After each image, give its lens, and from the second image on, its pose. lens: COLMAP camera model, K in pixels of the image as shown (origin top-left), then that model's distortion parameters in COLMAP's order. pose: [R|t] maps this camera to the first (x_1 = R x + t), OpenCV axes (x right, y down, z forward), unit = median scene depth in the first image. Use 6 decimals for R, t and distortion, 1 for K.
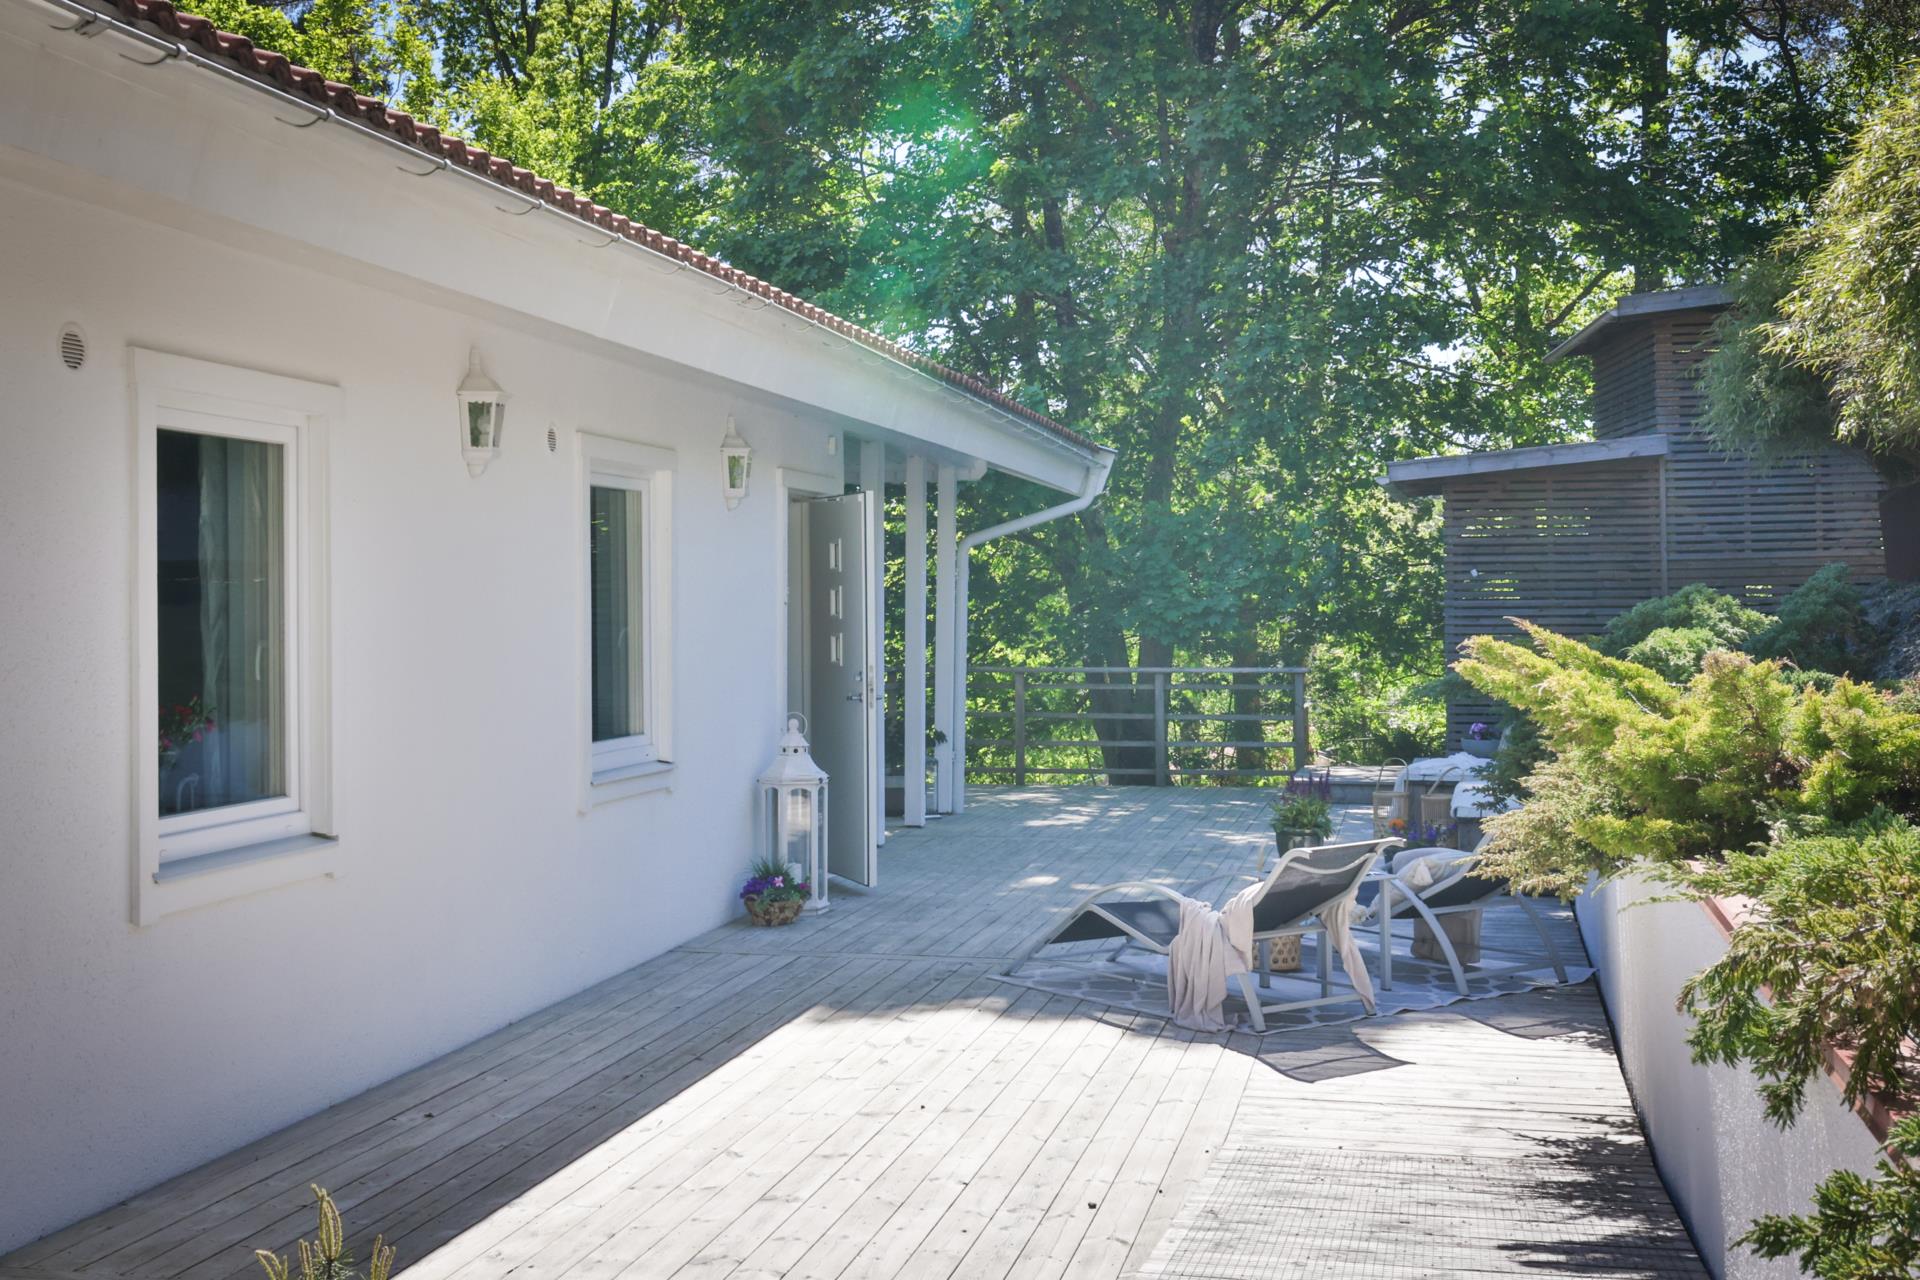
lens RADIAL K [[1690.4, 0, 960.0], [0, 1690.4, 640.0], [0, 0, 1]] dist [0.005207, 0.001416]
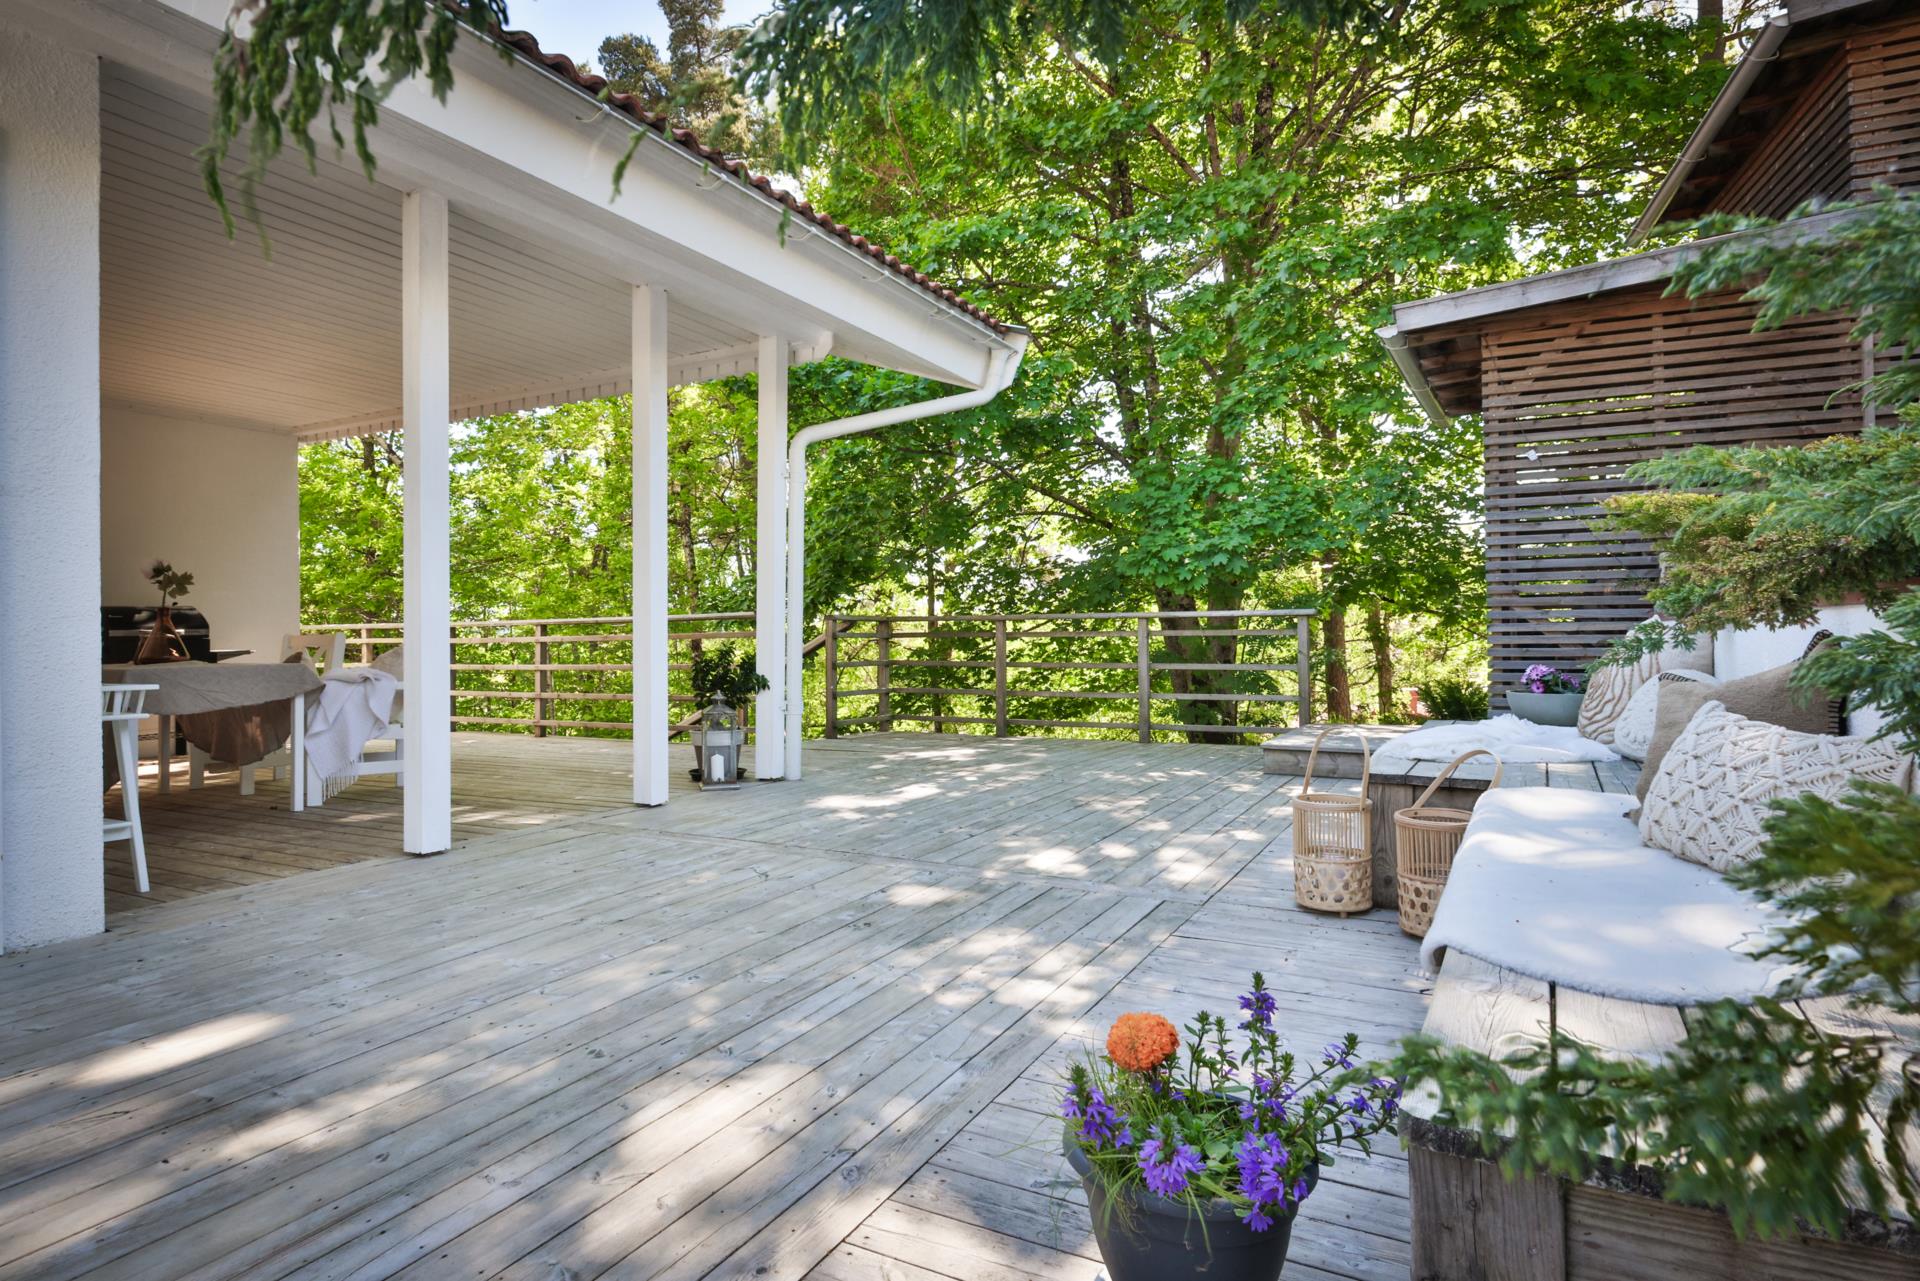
lens RADIAL K [[1027.4, 0, 960.0], [0, 1027.4, 640.5], [0, 0, 1]] dist [-0.000922, -0.000165]
pose [[0.976339, 0.011541, -0.215937, 0.170229], [-0.009404, 0.999896, 0.010919, 0.034789], [0.216040, -0.008630, 0.976346, 0.553771]]
